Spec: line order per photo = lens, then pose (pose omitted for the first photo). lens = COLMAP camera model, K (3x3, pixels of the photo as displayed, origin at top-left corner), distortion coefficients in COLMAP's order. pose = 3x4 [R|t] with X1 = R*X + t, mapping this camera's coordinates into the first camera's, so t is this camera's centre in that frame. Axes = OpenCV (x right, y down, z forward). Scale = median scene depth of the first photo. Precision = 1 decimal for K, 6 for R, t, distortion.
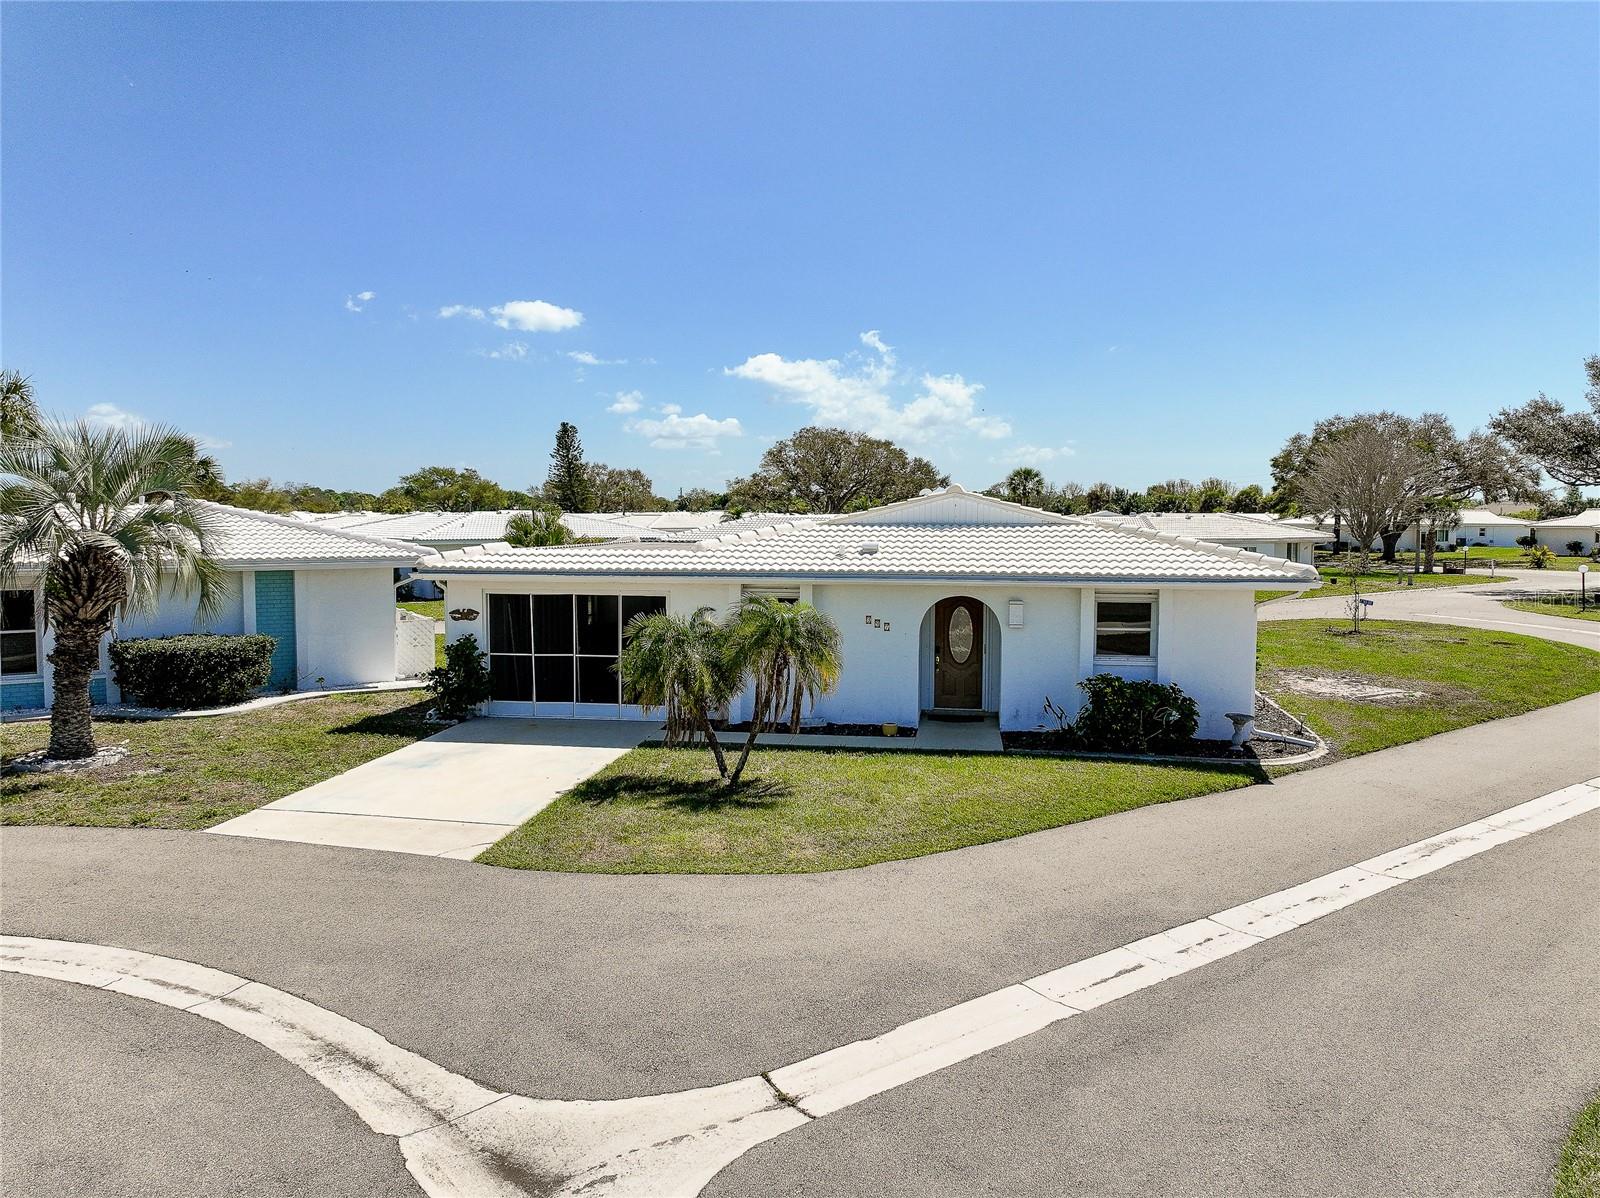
lens RADIAL K [[1119.4, 0, 807.1], [0, 1119.4, 597.0], [0, 0, 1]] dist [0.020839, 0.001592]
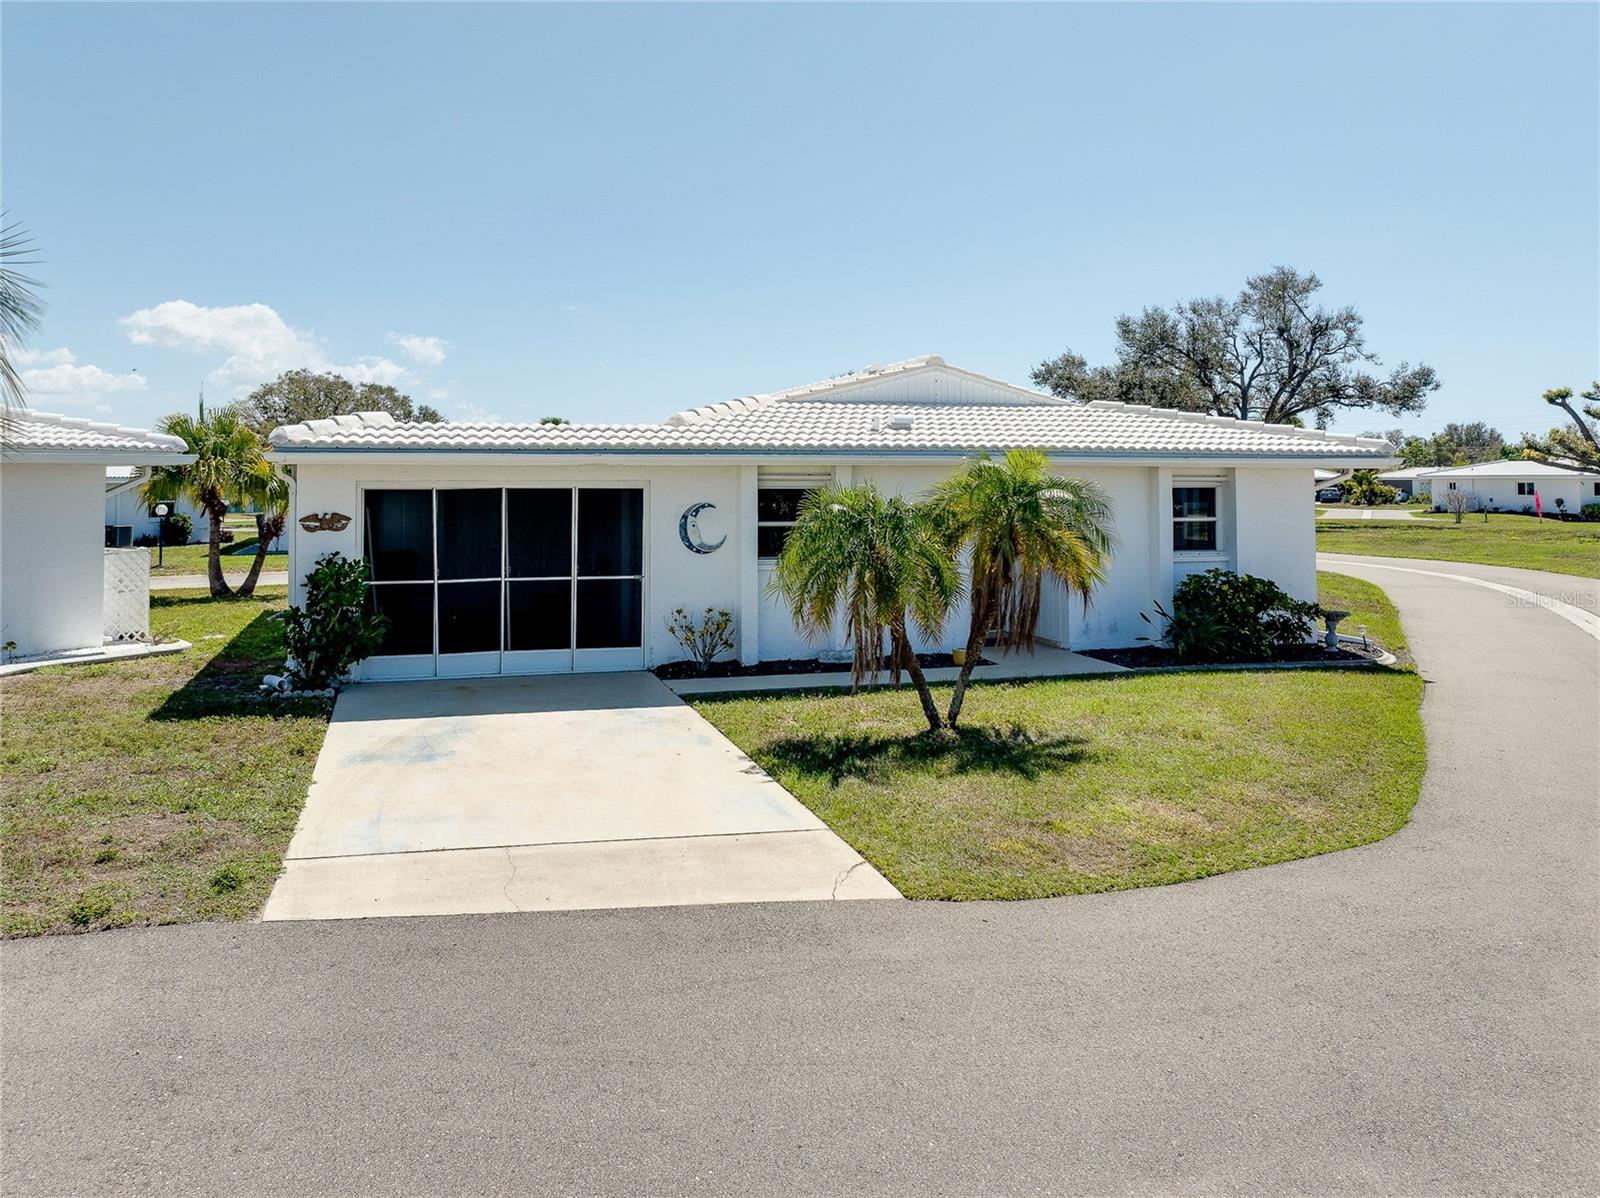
lens RADIAL K [[1162.5, 0, 703.9], [0, 1162.5, 457.1], [0, 0, 1]] dist [-0.011023, -0.000733]
pose [[0.922605, 0.004761, 0.385718, -0.411538], [0.031505, 0.995653, -0.087647, 0.049370], [-0.384458, 0.093015, 0.918444, 0.350889]]
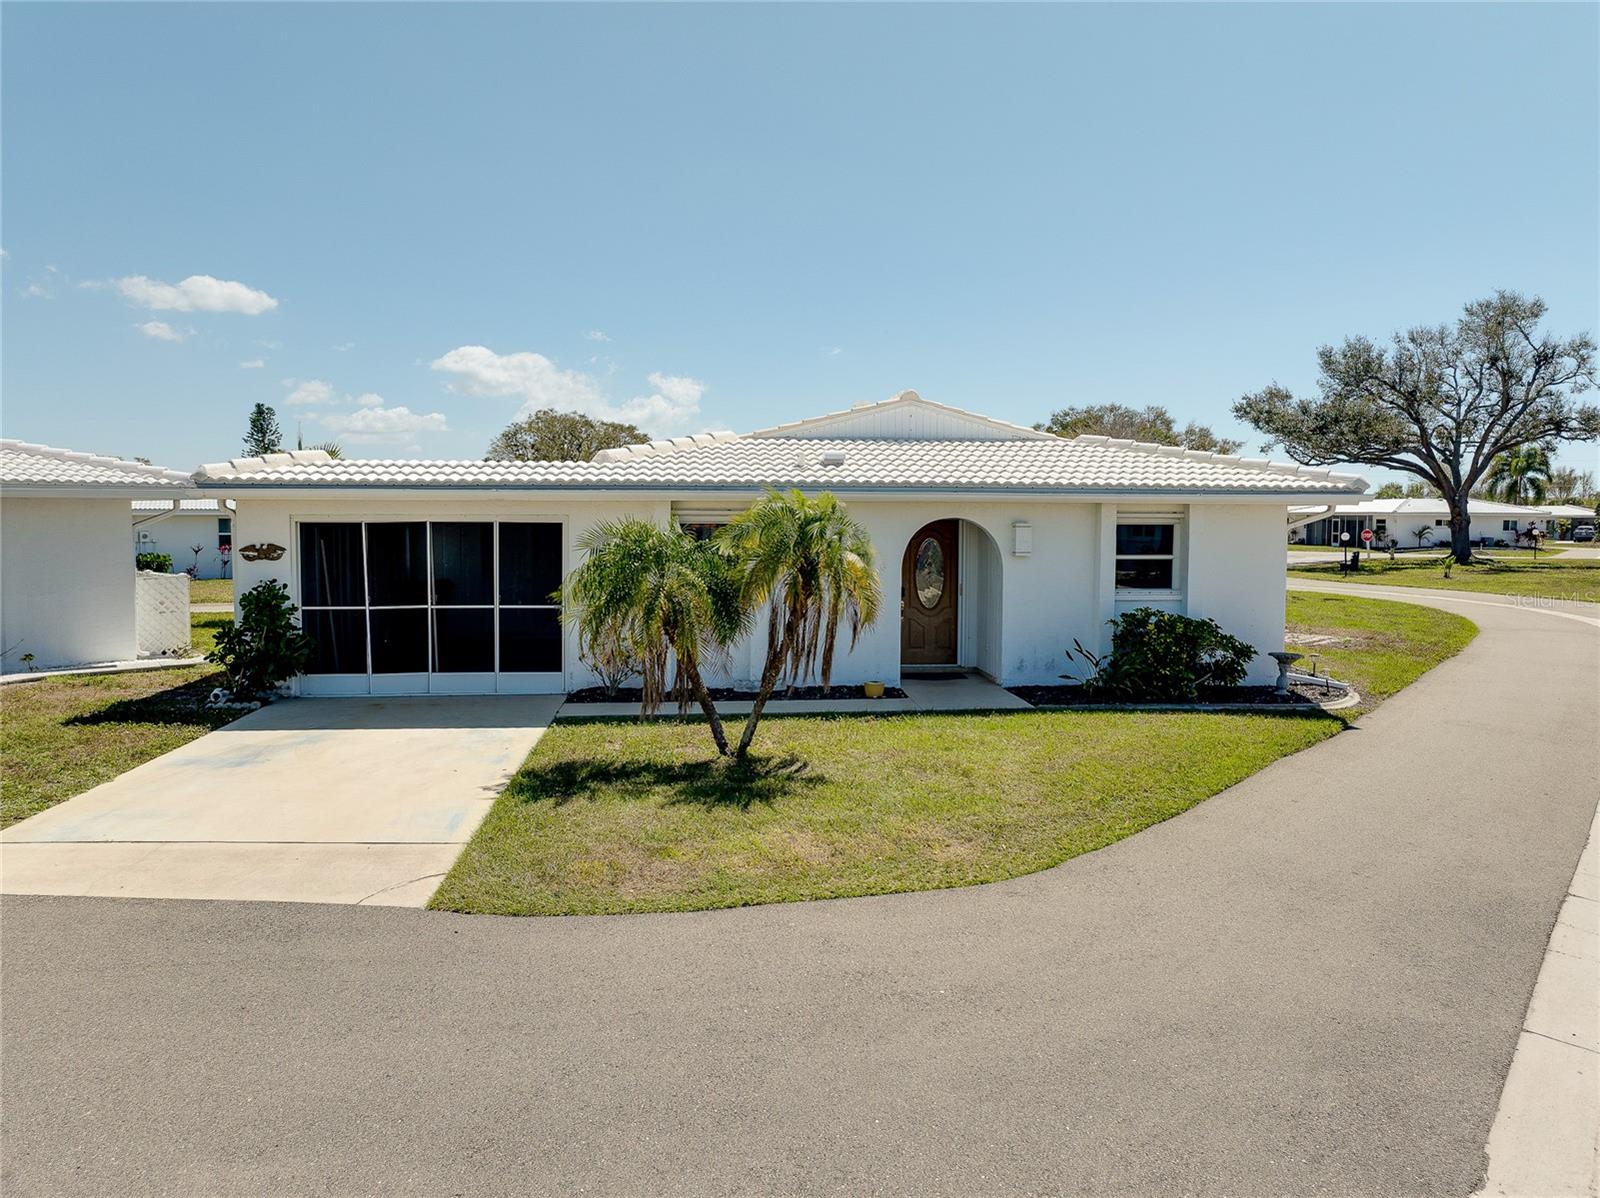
lens RADIAL K [[1123.2, 0, 805.5], [0, 1123.2, 594.9], [0, 0, 1]] dist [-0.029210, 0.005194]
pose [[0.968752, -0.016904, 0.247457, -0.171166], [0.017374, 0.999849, 0.000287, 0.054580], [-0.247424, 0.004021, 0.968899, 0.275622]]
